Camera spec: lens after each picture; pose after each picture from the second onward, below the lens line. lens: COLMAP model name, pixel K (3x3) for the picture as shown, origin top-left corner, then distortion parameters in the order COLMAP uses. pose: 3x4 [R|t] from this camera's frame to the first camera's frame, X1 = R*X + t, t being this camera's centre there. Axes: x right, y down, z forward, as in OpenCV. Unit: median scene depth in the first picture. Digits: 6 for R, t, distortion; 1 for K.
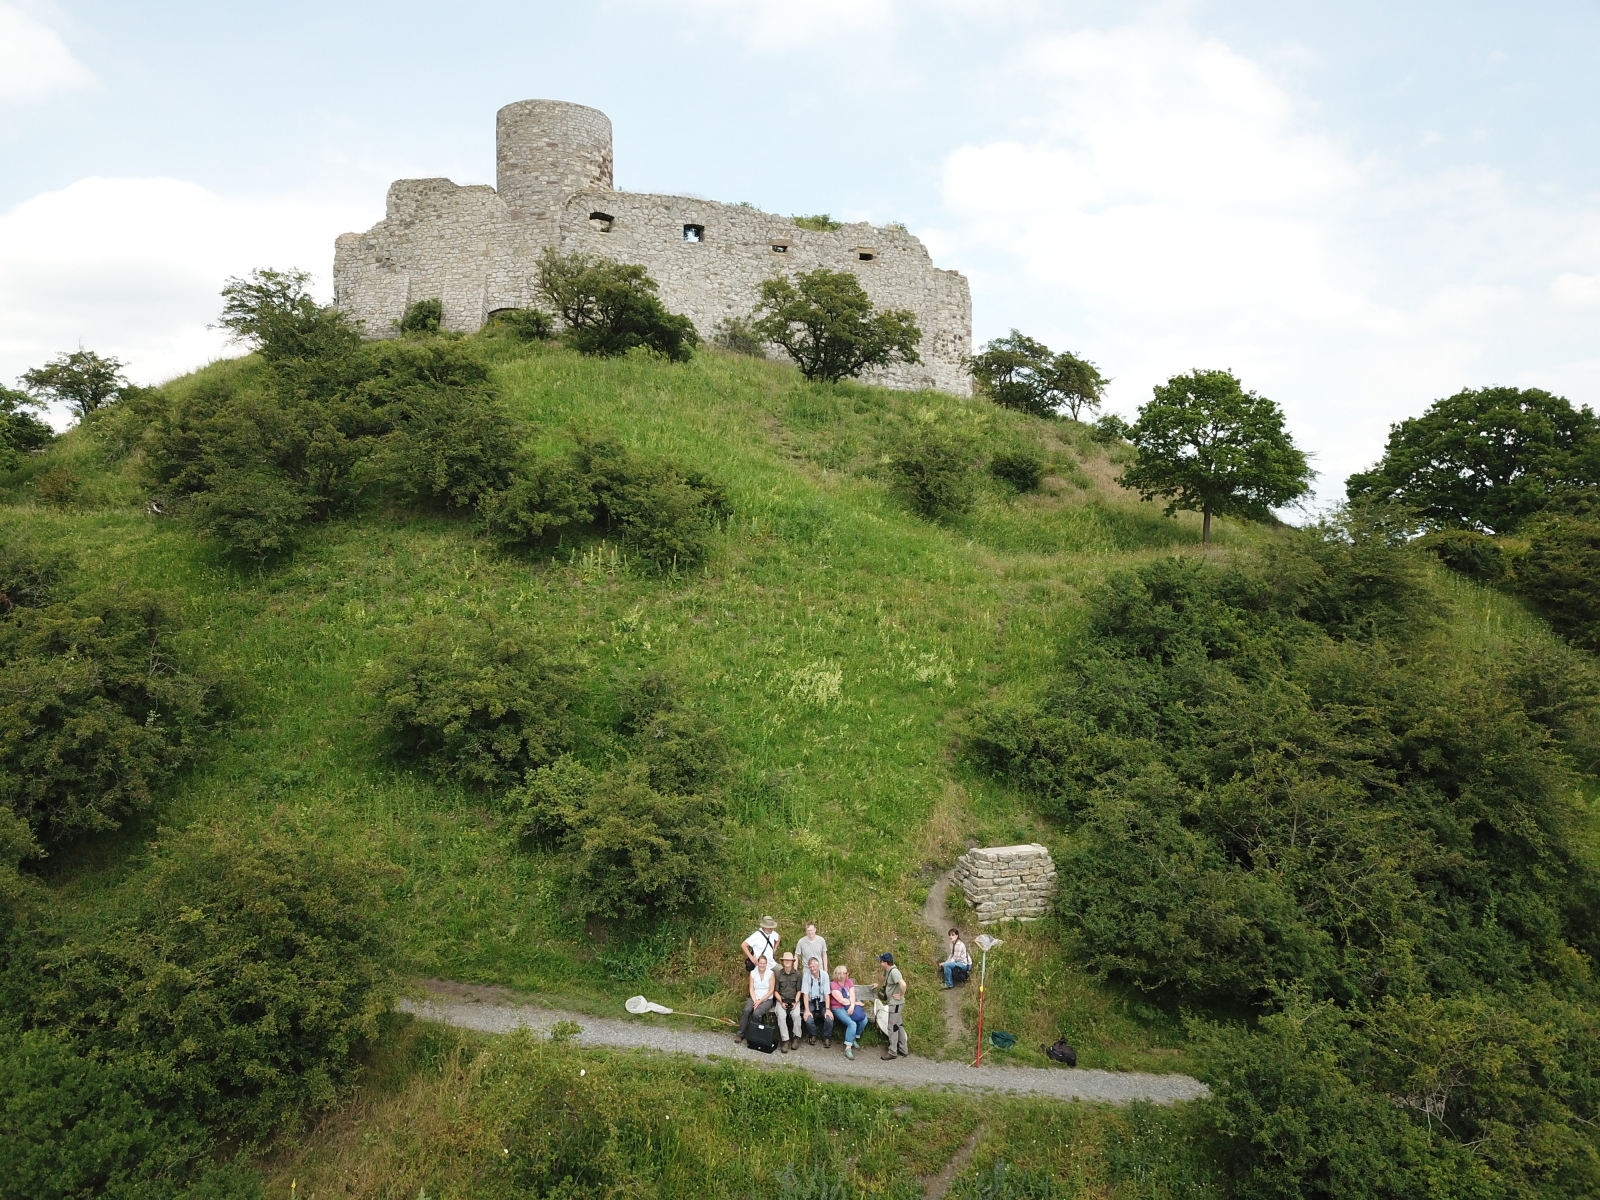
lens RADIAL K [[1220.5, 0, 800.0], [0, 1220.5, 600.0], [0, 0, 1]] dist [0.055579, -0.082554]
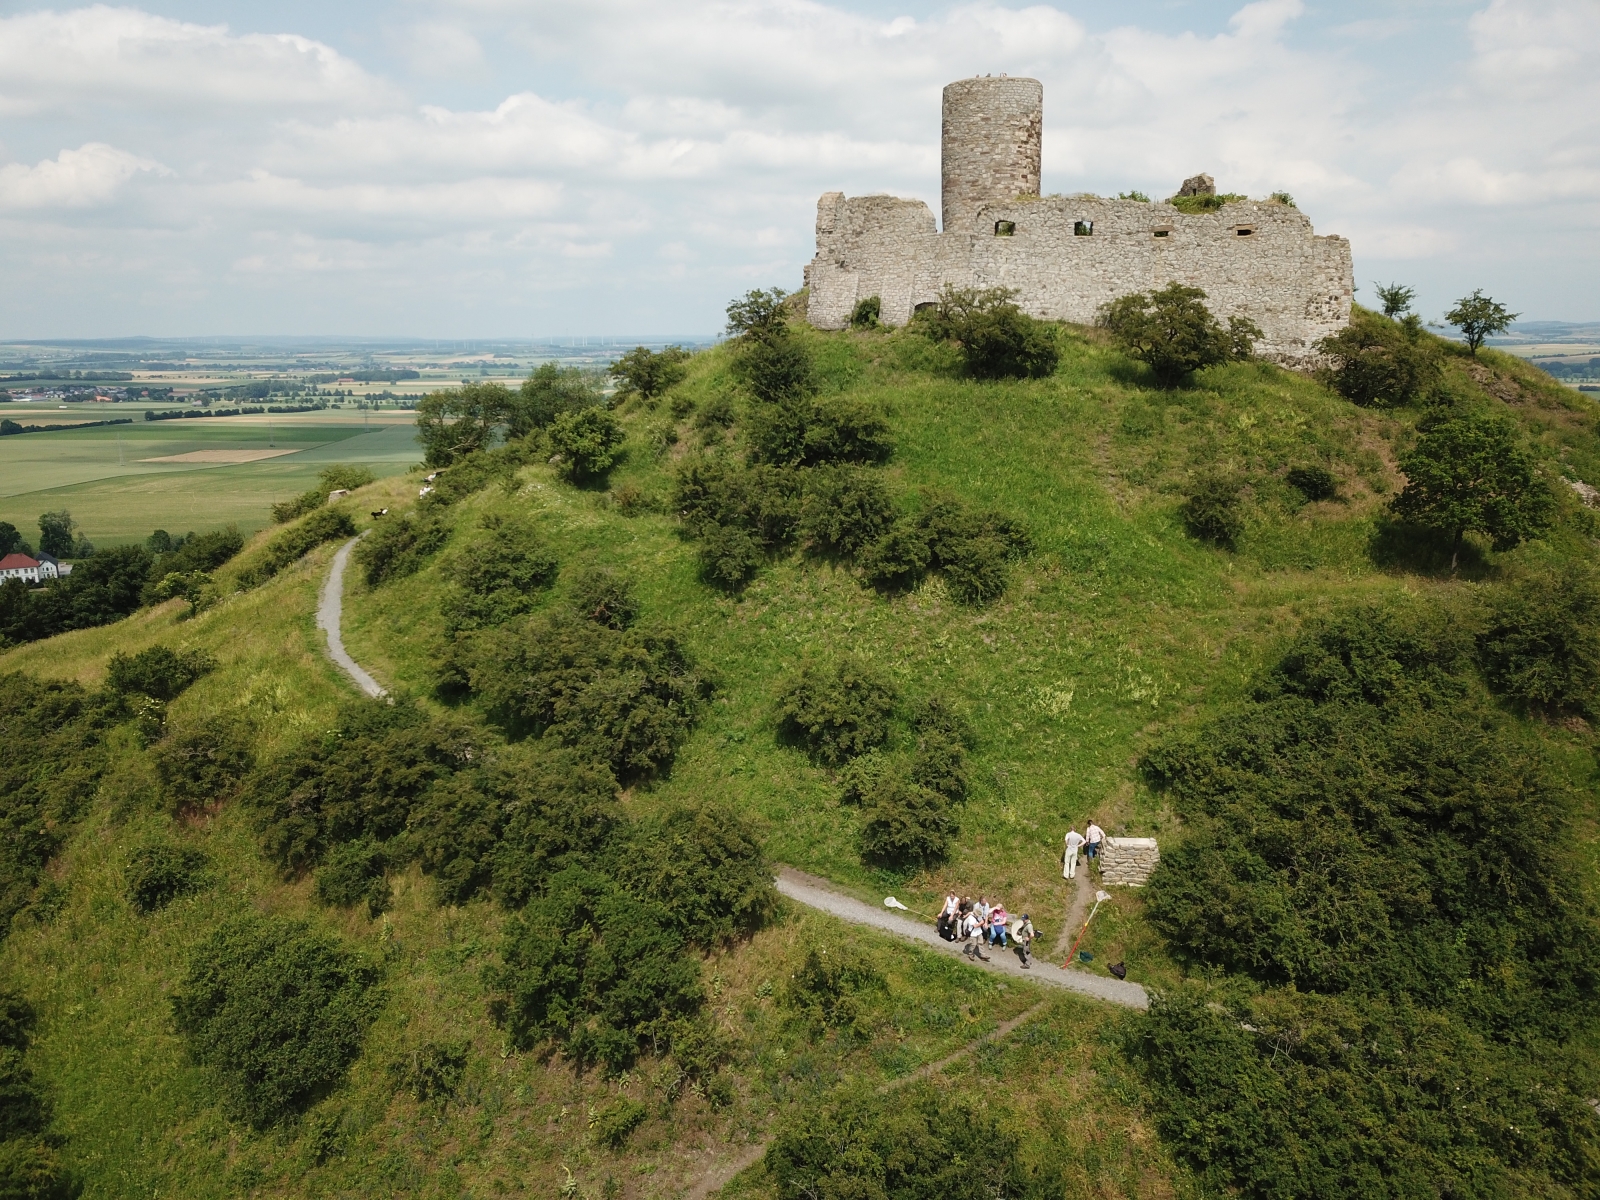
lens RADIAL K [[1220.5, 0, 800.0], [0, 1220.5, 600.0], [0, 0, 1]] dist [0.055579, -0.082554]
pose [[0.915276, 0.082657, -0.394255, 0.366703], [-0.003369, 0.980258, 0.197693, -0.410917], [0.402812, -0.179616, 0.897486, -0.552711]]
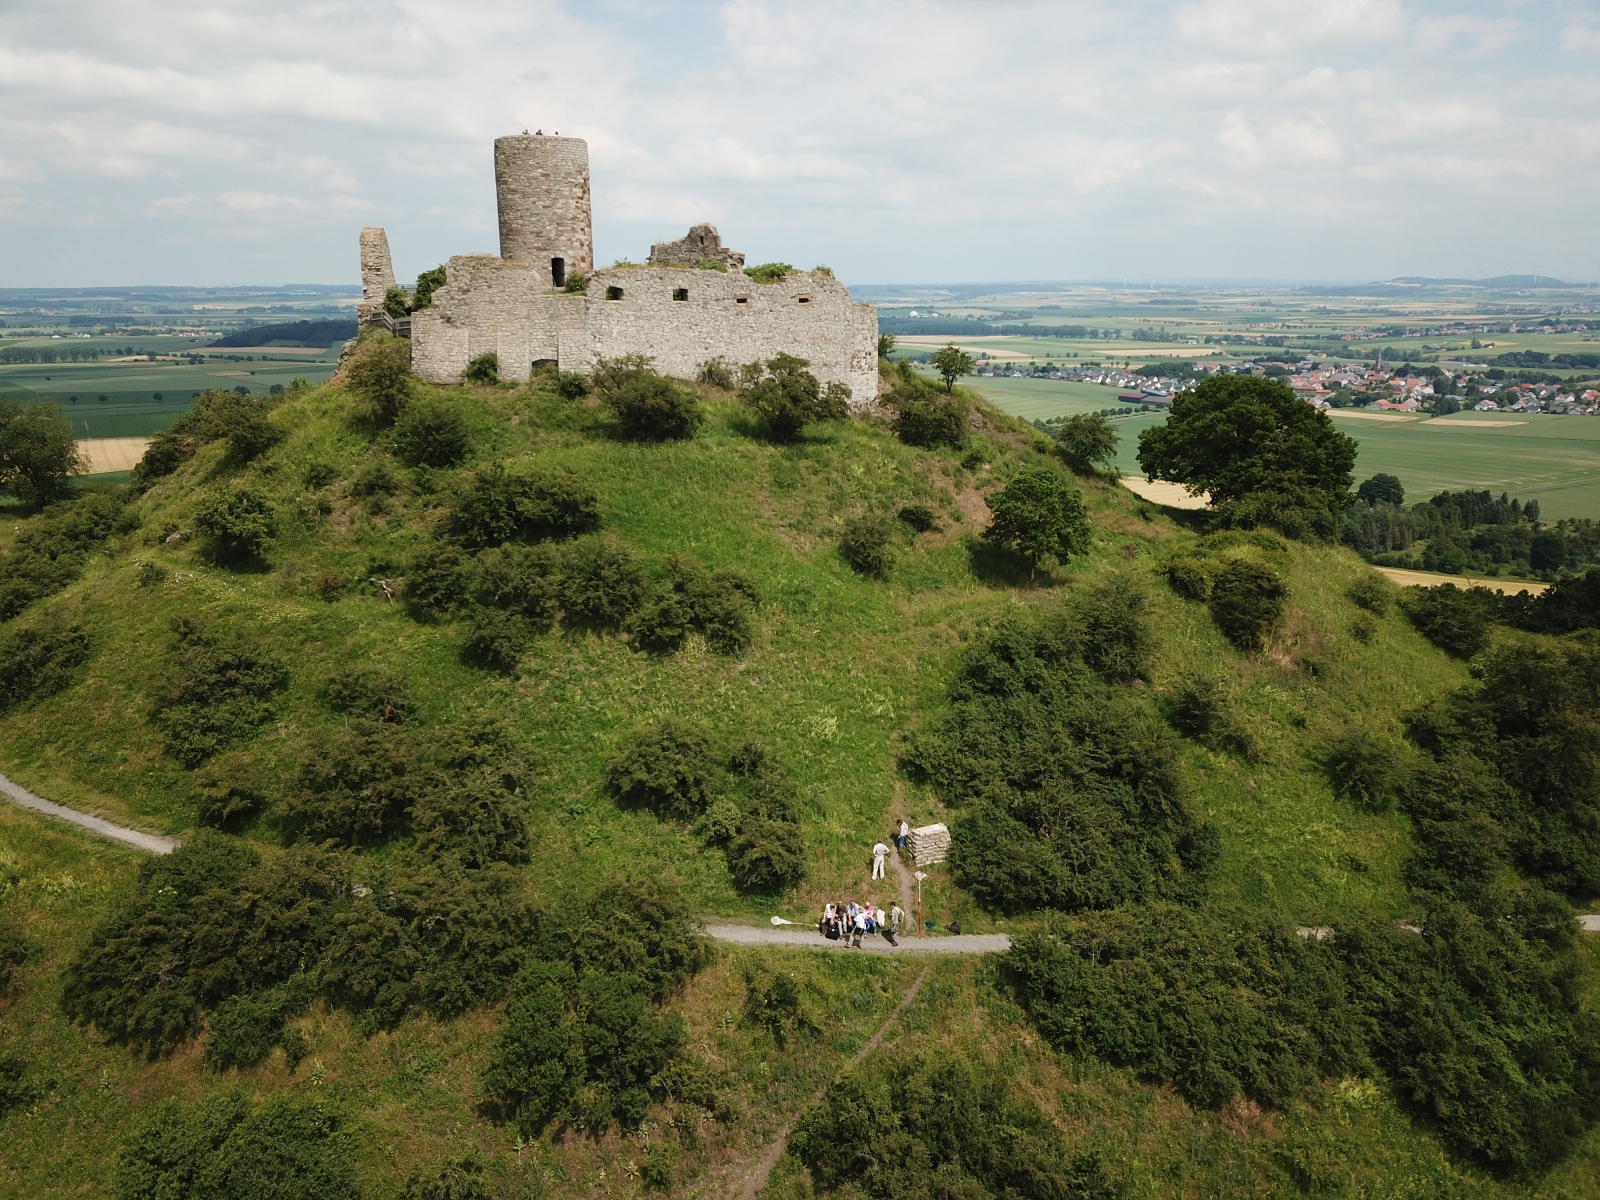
lens RADIAL K [[1220.5, 0, 800.0], [0, 1220.5, 600.0], [0, 0, 1]] dist [0.055579, -0.082554]
pose [[0.992535, -0.024457, 0.119483, -0.283798], [-0.003565, 0.973449, 0.228875, -0.640469], [-0.121909, -0.227592, 0.966095, -0.894041]]
